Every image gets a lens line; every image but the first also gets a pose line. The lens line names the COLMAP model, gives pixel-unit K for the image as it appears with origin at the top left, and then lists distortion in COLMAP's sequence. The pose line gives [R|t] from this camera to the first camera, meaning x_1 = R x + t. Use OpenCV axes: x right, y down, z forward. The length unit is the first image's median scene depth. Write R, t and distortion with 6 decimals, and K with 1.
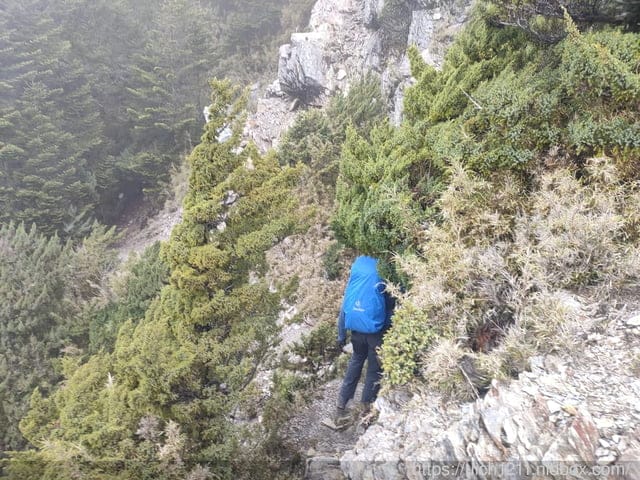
lens RADIAL K [[457.2, 0, 320.0], [0, 457.2, 240.0], [0, 0, 1]] dist [0.068418, -0.067835]
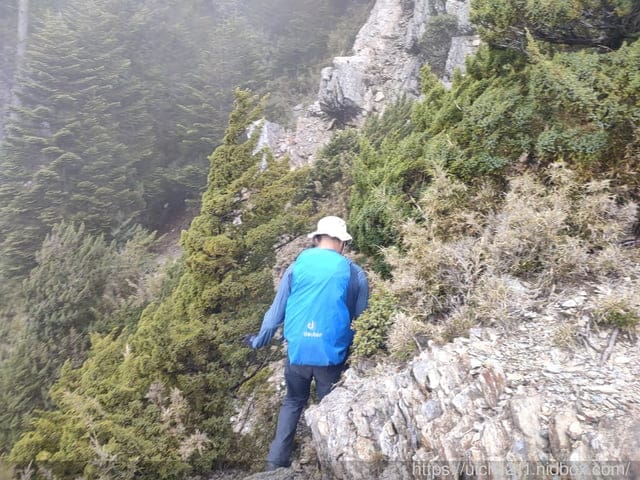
lens RADIAL K [[457.2, 0, 320.0], [0, 457.2, 240.0], [0, 0, 1]] dist [0.068418, -0.067835]
pose [[0.994913, 0.055871, -0.083830, 0.089850], [-0.059595, 0.997313, -0.042599, 0.056885], [0.081225, 0.047378, 0.995569, -0.090252]]
